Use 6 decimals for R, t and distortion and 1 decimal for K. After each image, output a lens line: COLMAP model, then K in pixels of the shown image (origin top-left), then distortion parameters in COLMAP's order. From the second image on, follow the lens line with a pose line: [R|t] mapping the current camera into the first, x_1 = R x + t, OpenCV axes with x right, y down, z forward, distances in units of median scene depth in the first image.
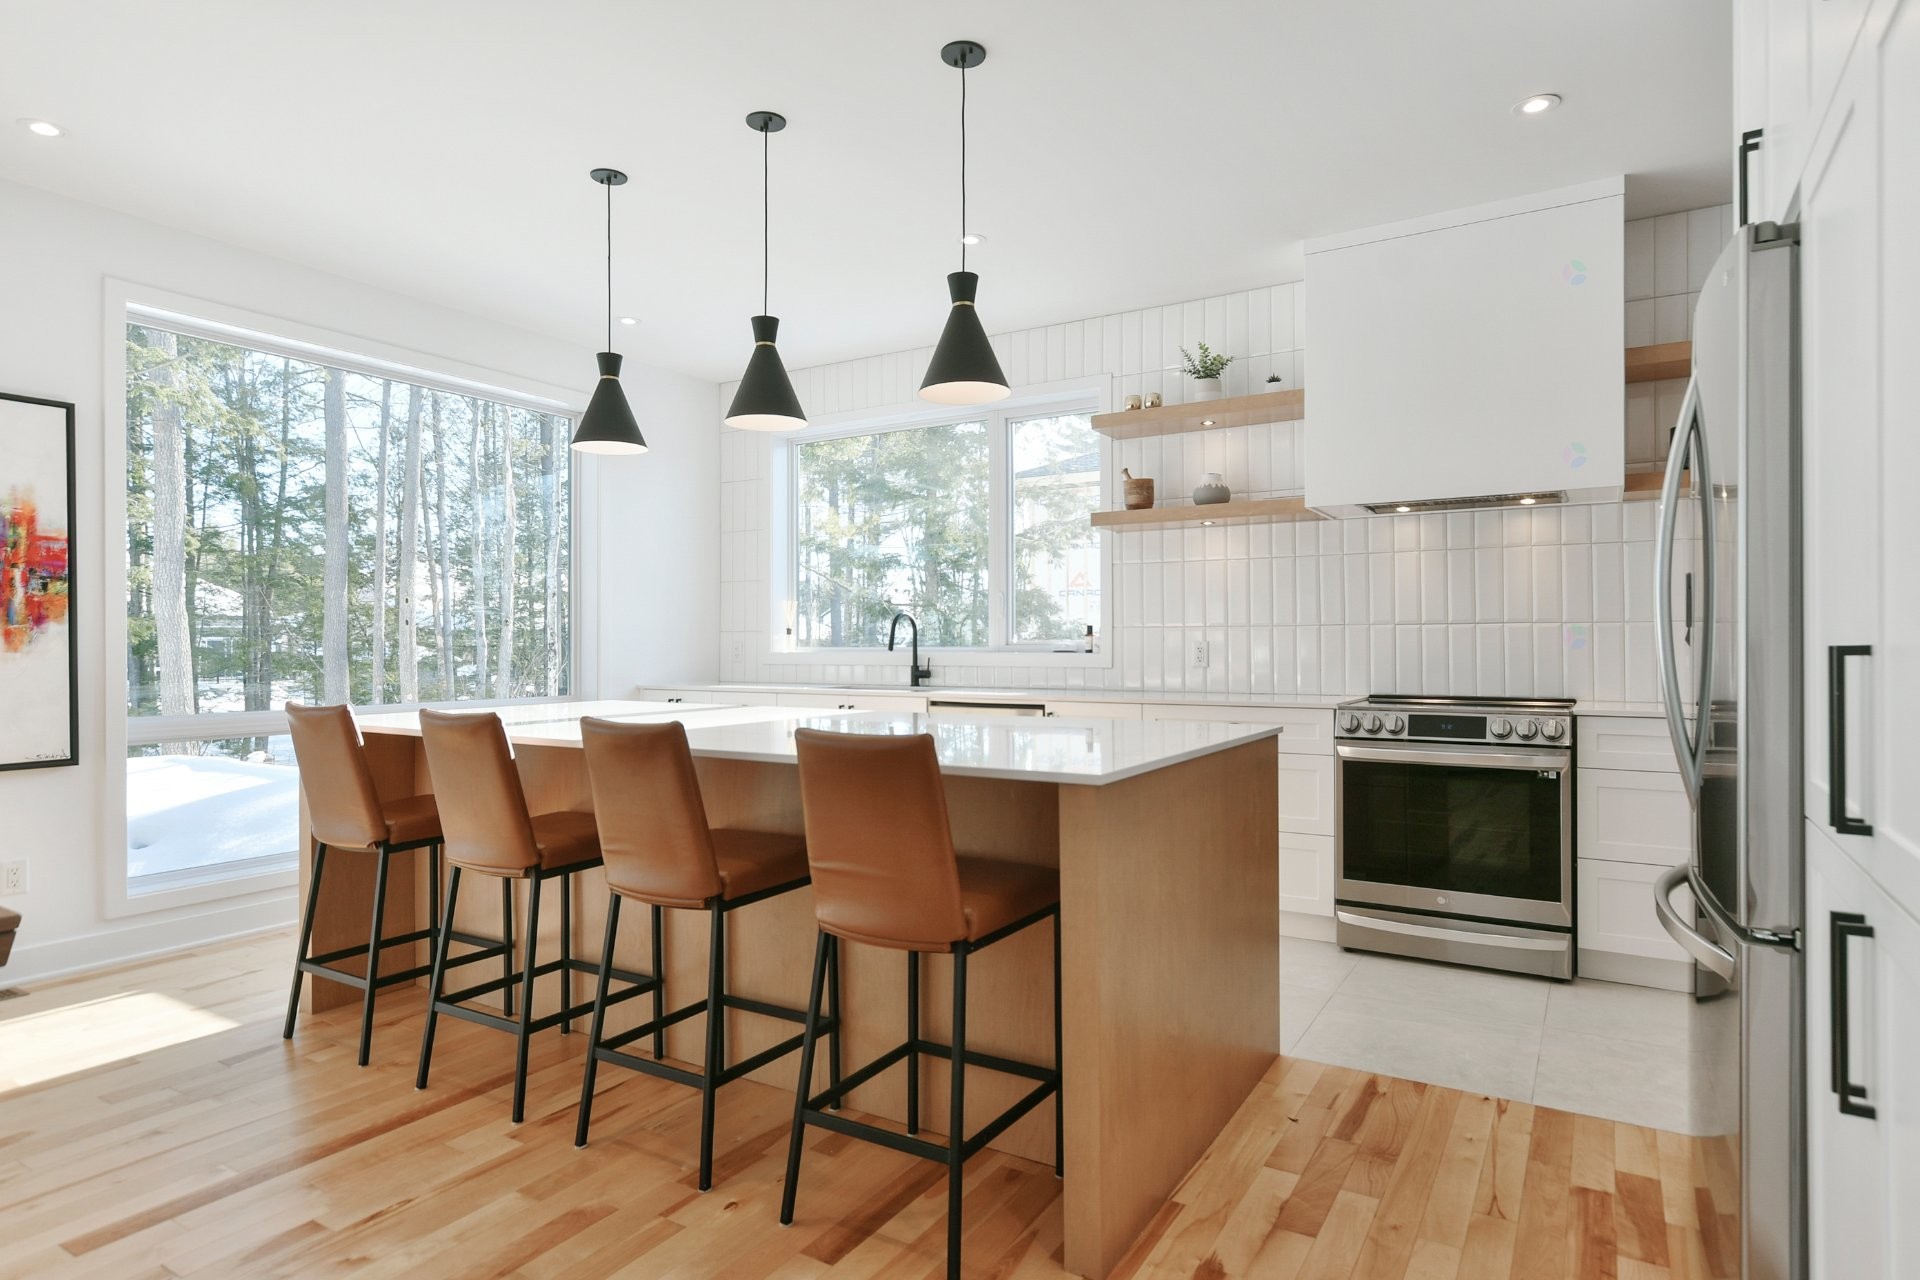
lens RADIAL K [[1066.0, 0, 969.8], [0, 1066.0, 628.8], [0, 0, 1]] dist [-0.002454, -0.000445]
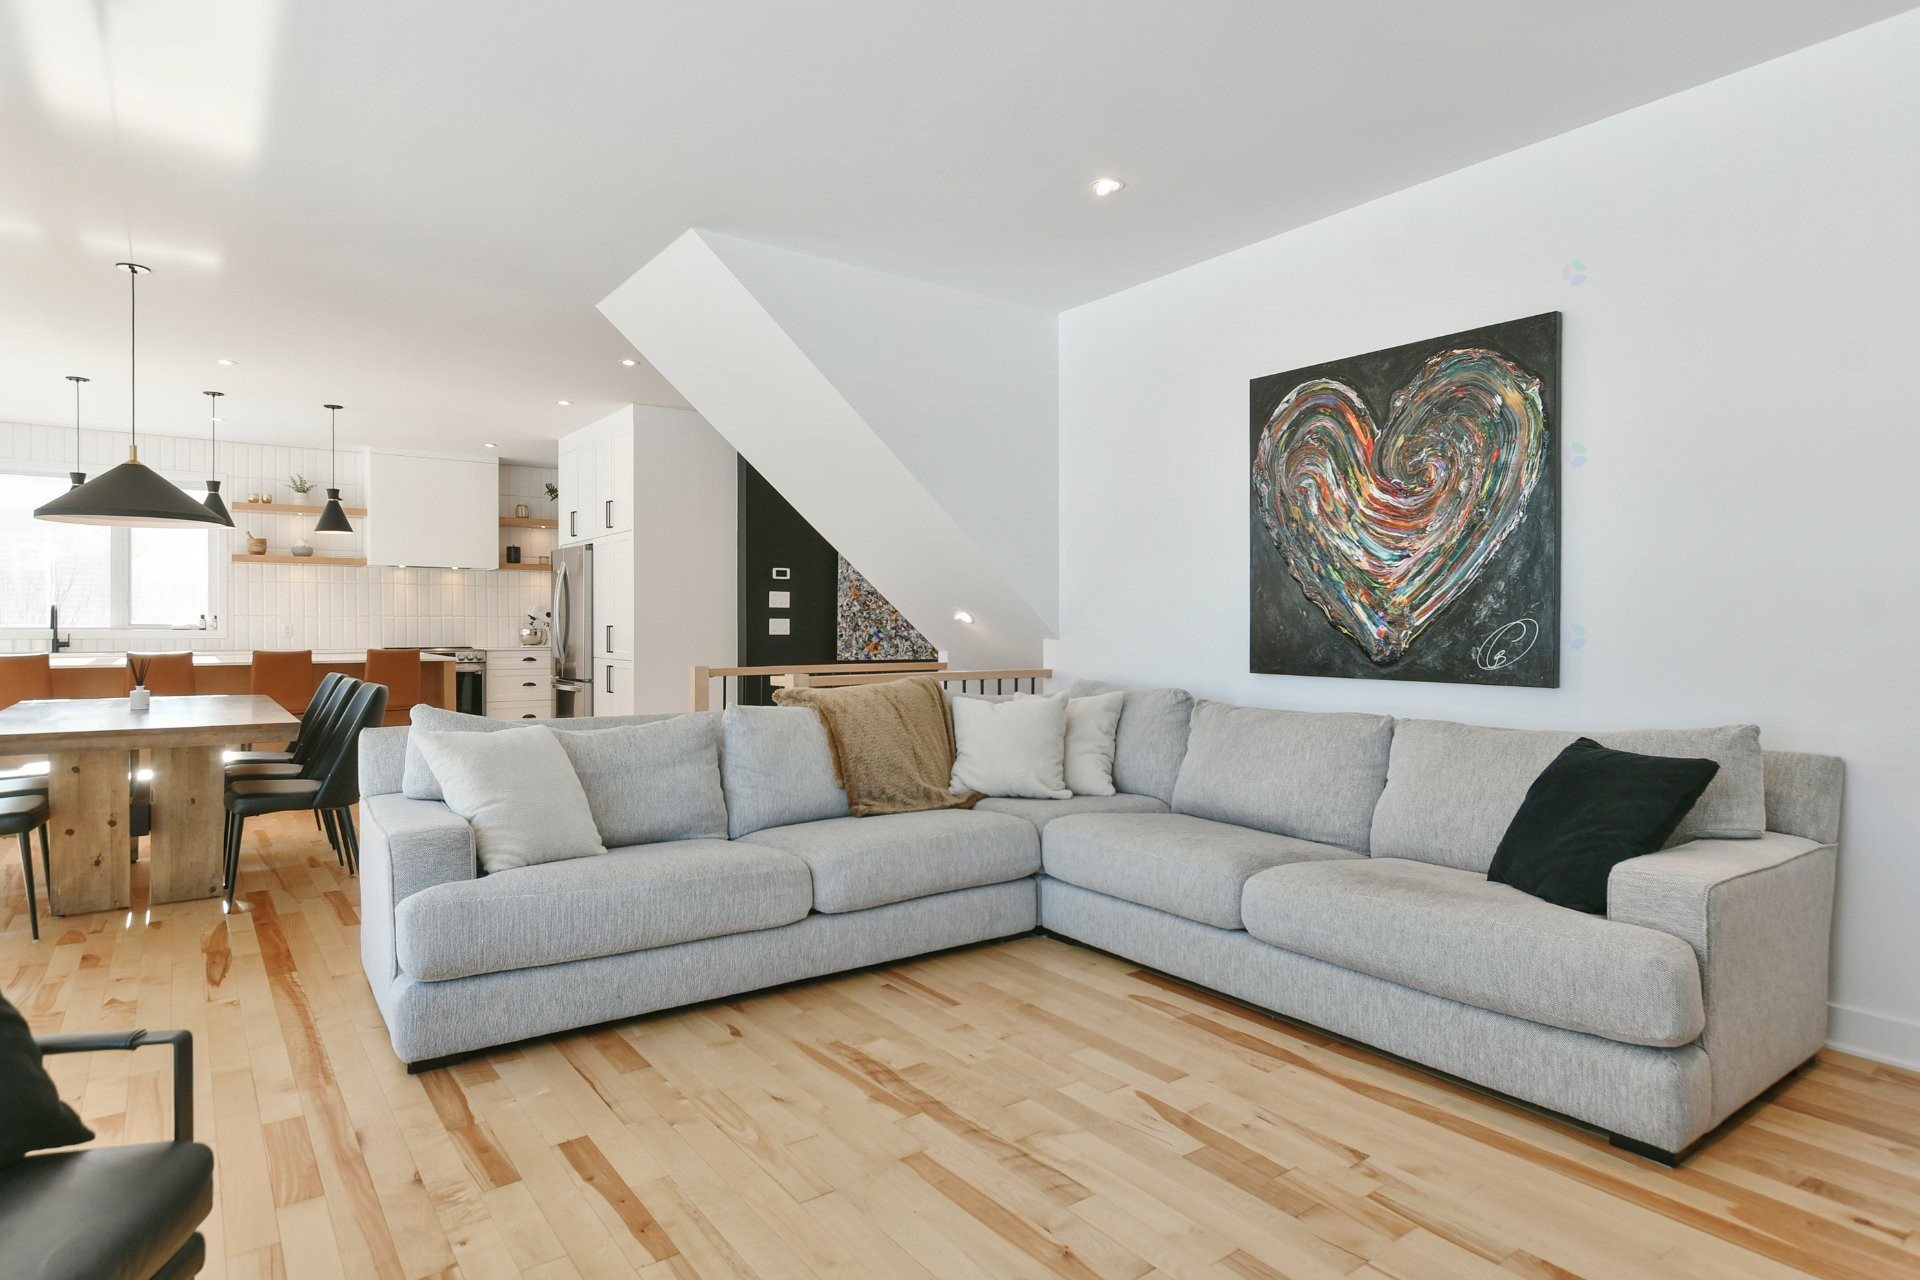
lens RADIAL K [[1066.0, 0, 969.8], [0, 1066.0, 628.8], [0, 0, 1]] dist [-0.002454, -0.000445]
pose [[0.379887, -0.002770, 0.925029, -1.388143], [-0.014989, 0.999846, 0.009150, -0.019109], [-0.924911, -0.017342, 0.379787, -1.116978]]
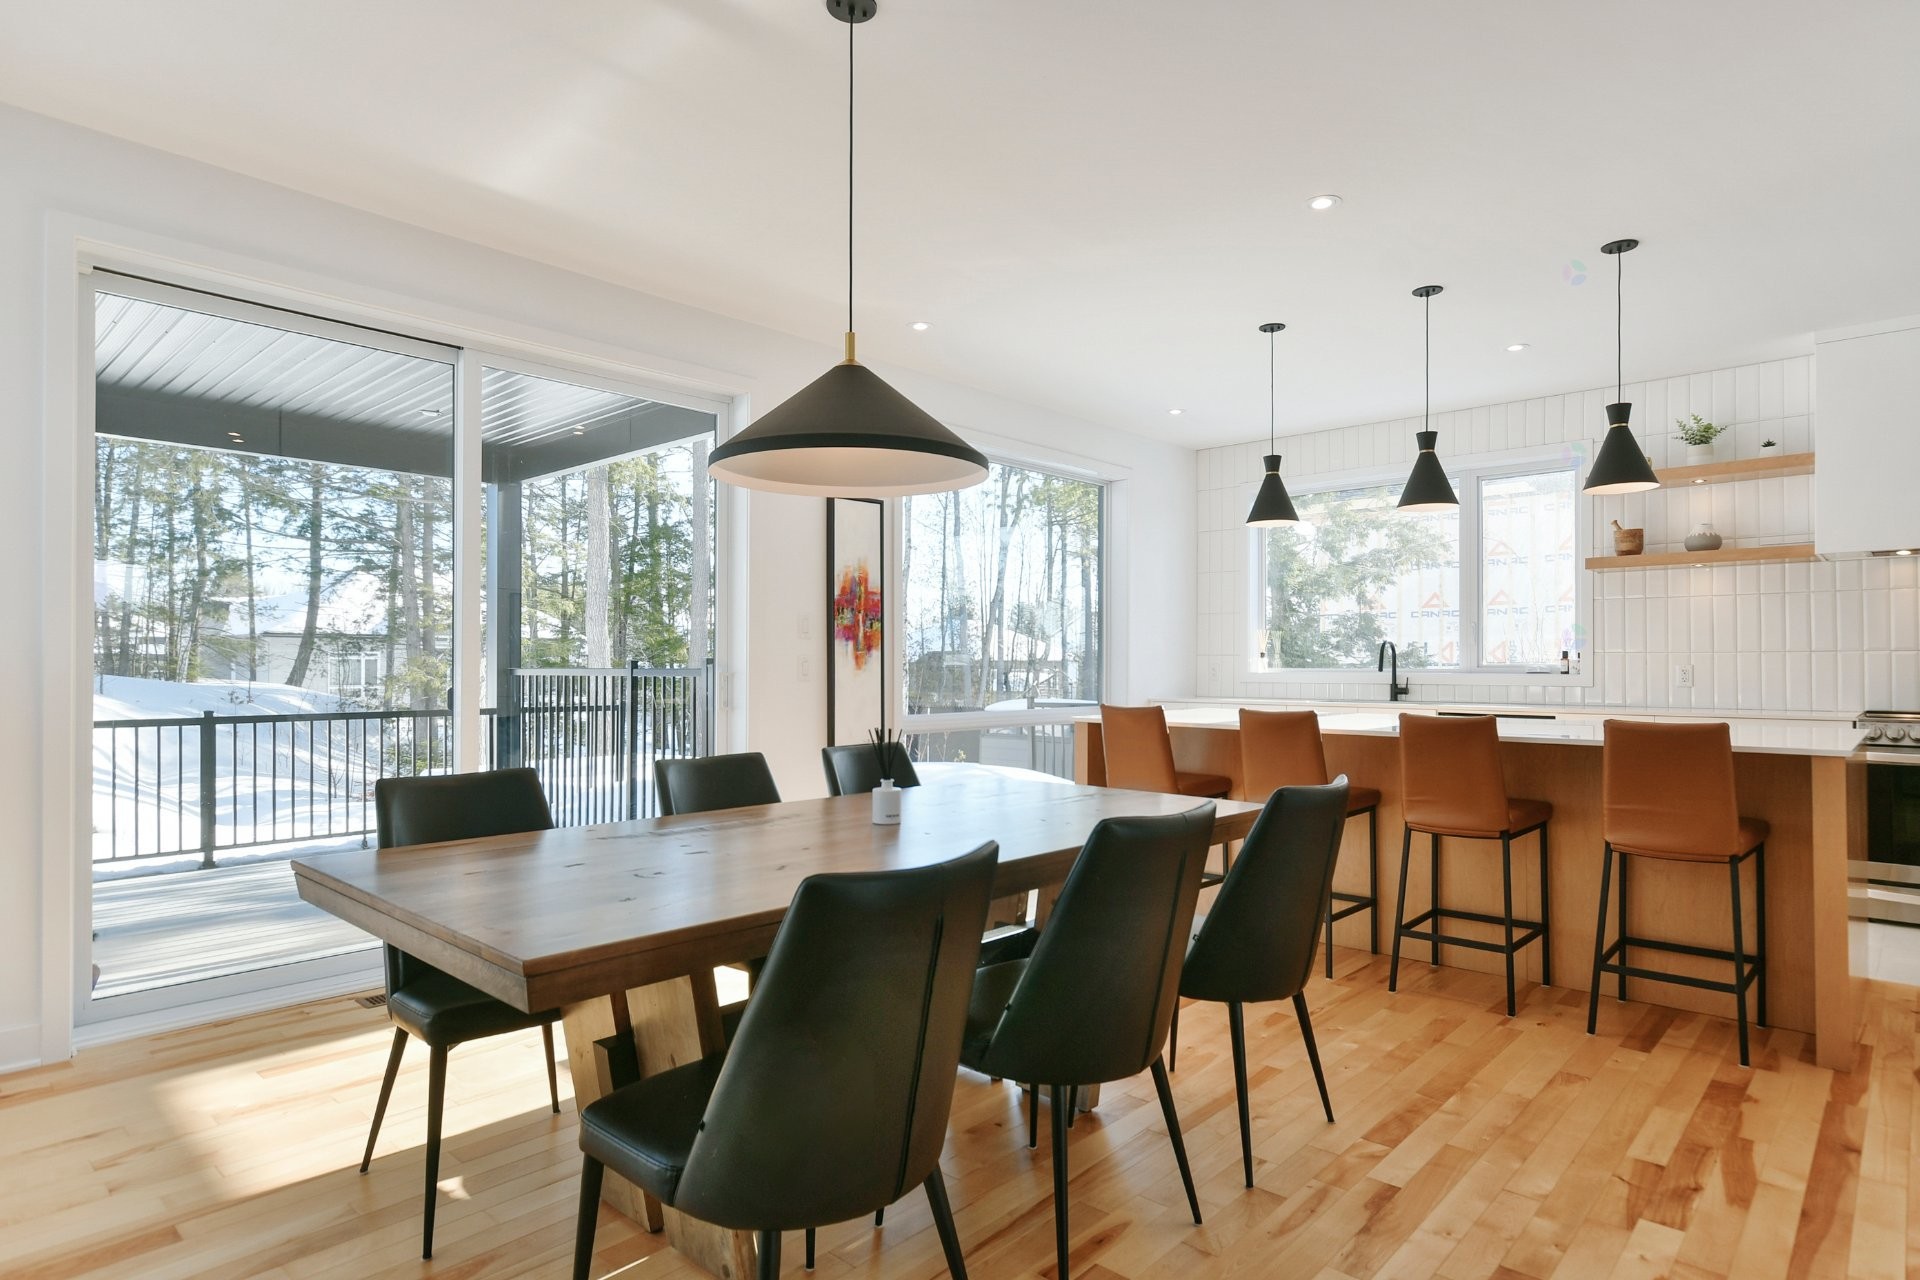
lens RADIAL K [[1063.0, 0, 965.7], [0, 1063.0, 648.4], [0, 0, 1]] dist [0.000299, -0.000457]
pose [[0.979807, 0.000794, -0.199946, -0.416051], [-0.001060, 0.999999, -0.001221, -0.005657], [0.199944, 0.001409, 0.979806, -0.396332]]
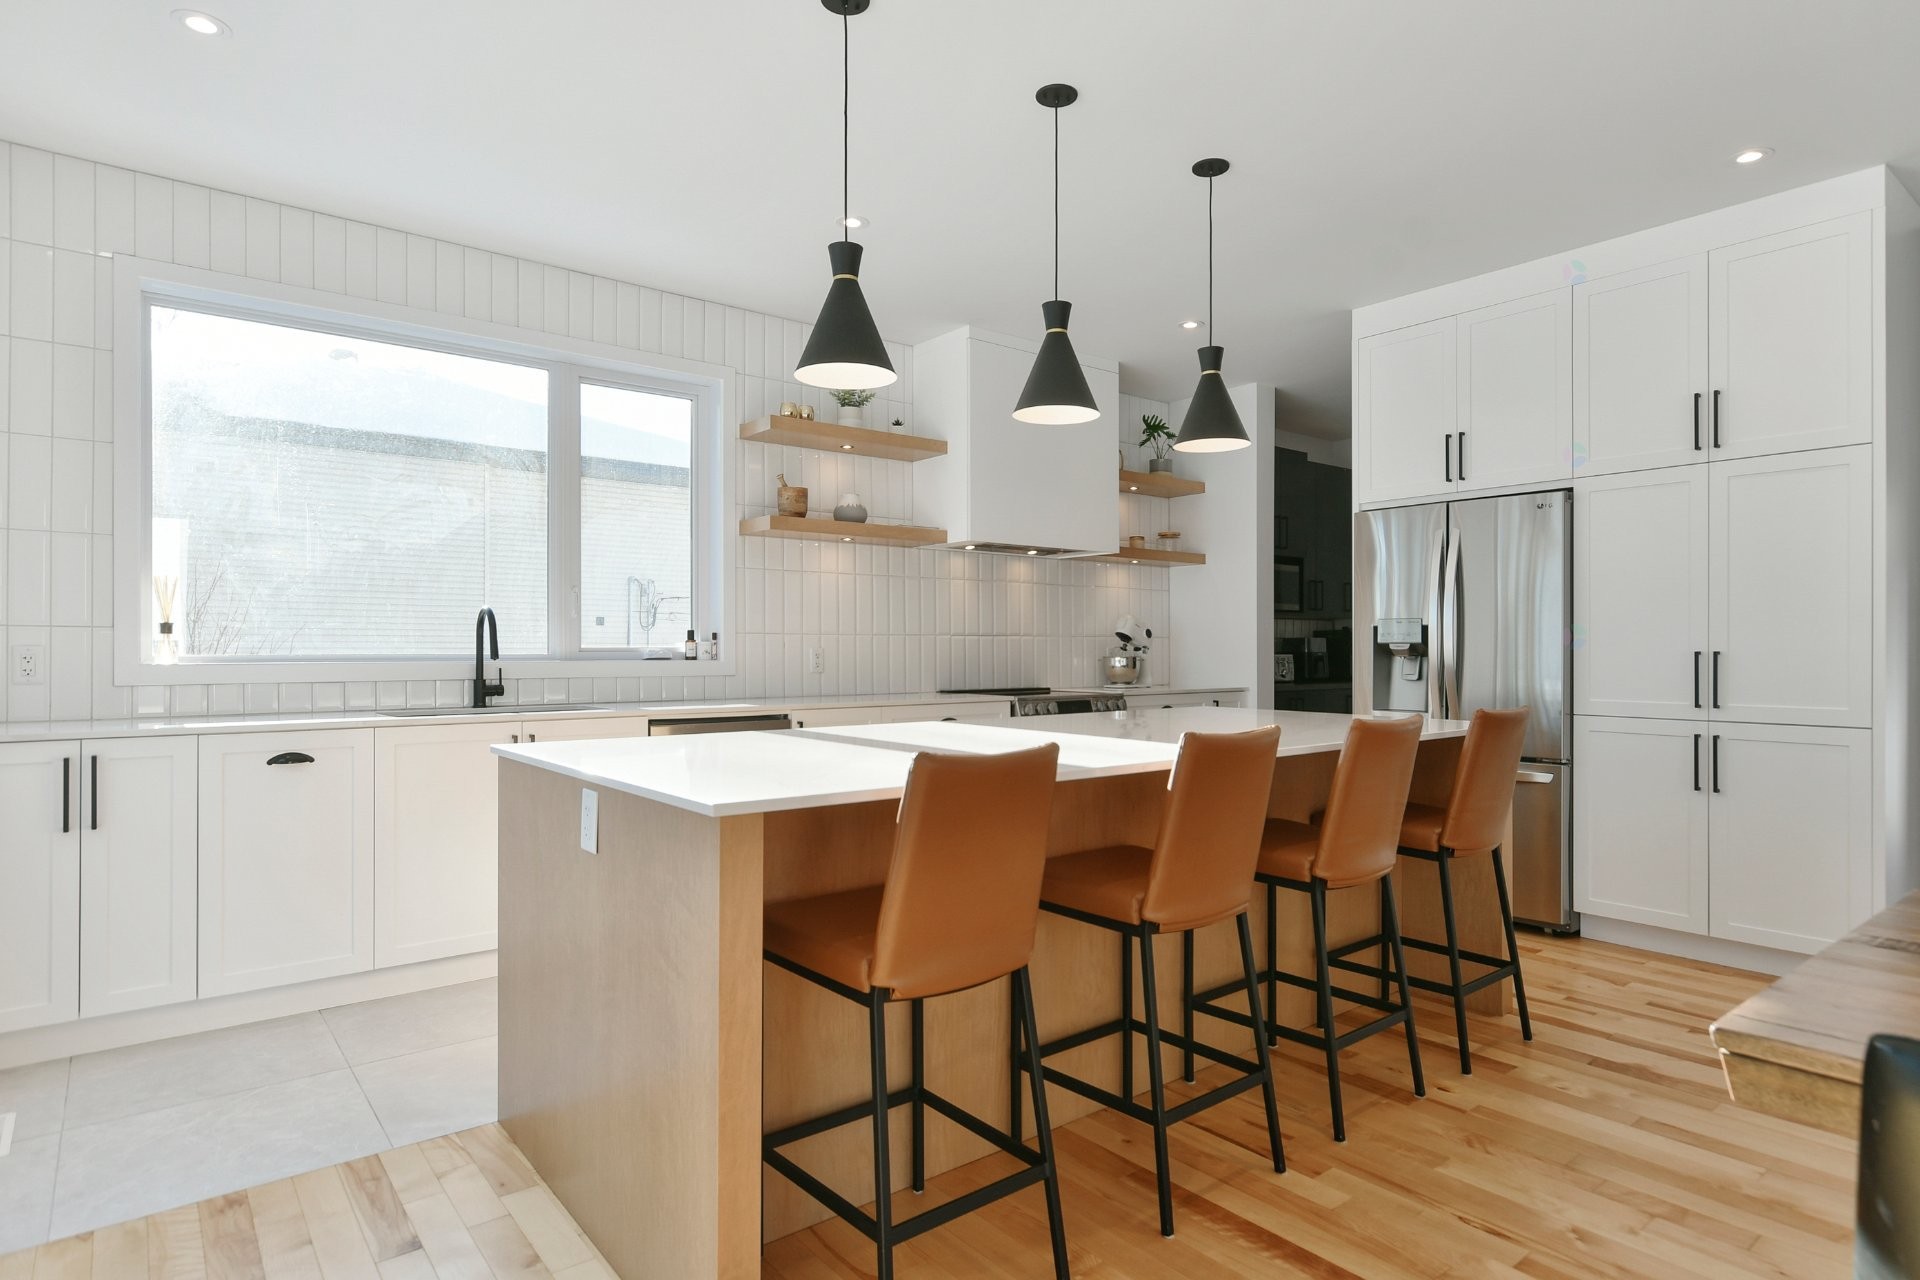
lens RADIAL K [[1063.0, 0, 965.7], [0, 1063.0, 648.4], [0, 0, 1]] dist [0.000299, -0.000457]
pose [[0.341865, 0.002250, 0.939746, -0.913286], [-0.014106, 0.999897, 0.002738, 0.008791], [-0.939643, -0.014192, 0.341862, 0.626117]]
